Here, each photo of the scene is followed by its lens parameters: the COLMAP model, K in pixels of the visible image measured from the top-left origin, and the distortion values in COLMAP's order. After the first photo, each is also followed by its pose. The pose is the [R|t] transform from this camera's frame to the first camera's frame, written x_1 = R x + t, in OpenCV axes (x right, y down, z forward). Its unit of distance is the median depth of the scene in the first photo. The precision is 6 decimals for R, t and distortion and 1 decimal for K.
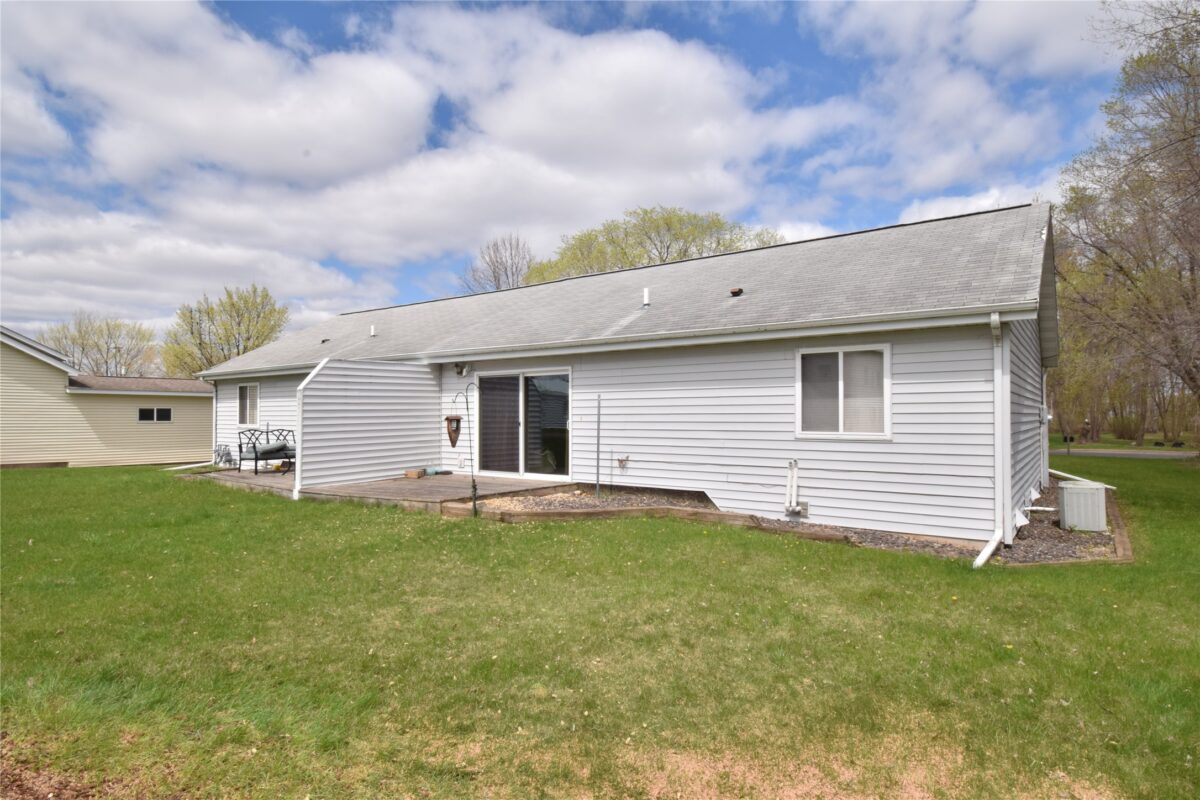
lens RADIAL K [[635.3, 0, 653.4], [0, 635.3, 408.1], [0, 0, 1]] dist [0.000810, -0.000015]
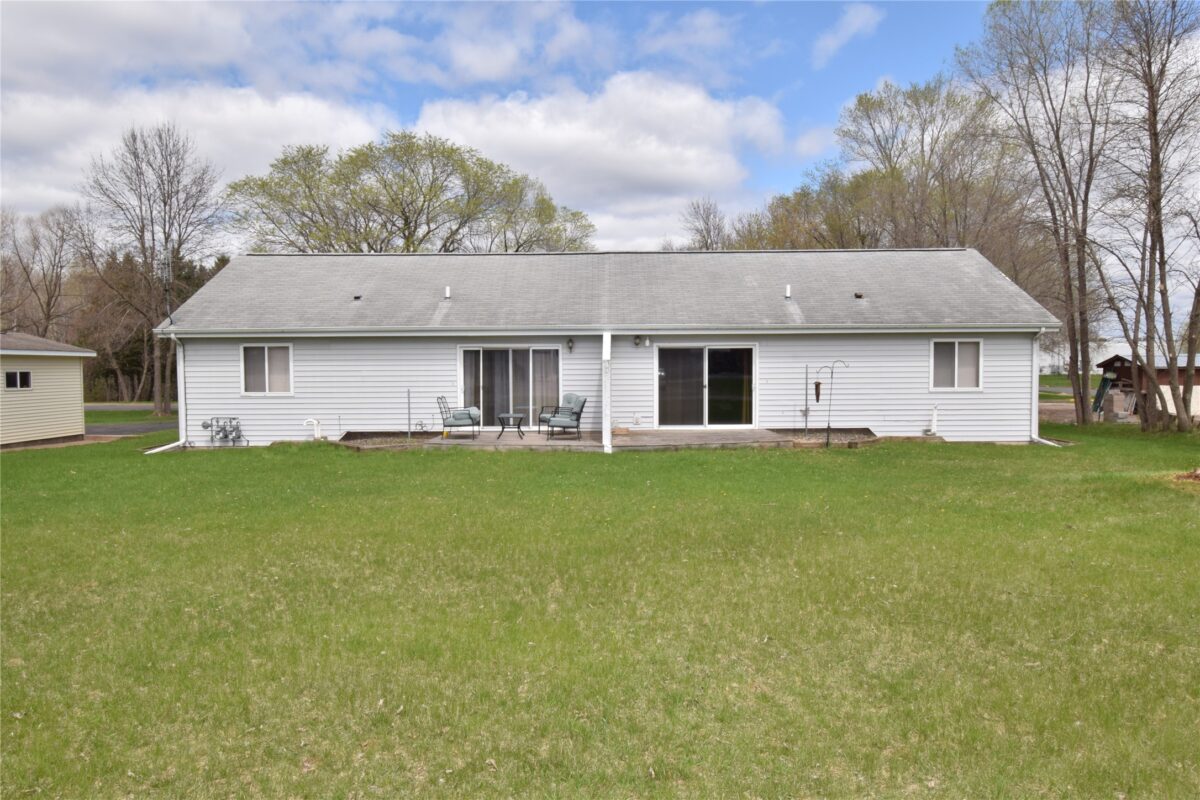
lens RADIAL K [[893.1, 0, 600.0], [0, 893.1, 400.0], [0, 0, 1]] dist [-0.007353, -0.002239]
pose [[0.826352, -0.026601, 0.562526, -1.484866], [-0.001939, 0.998744, 0.050076, -0.038684], [-0.563151, -0.042471, 0.825262, -0.371991]]
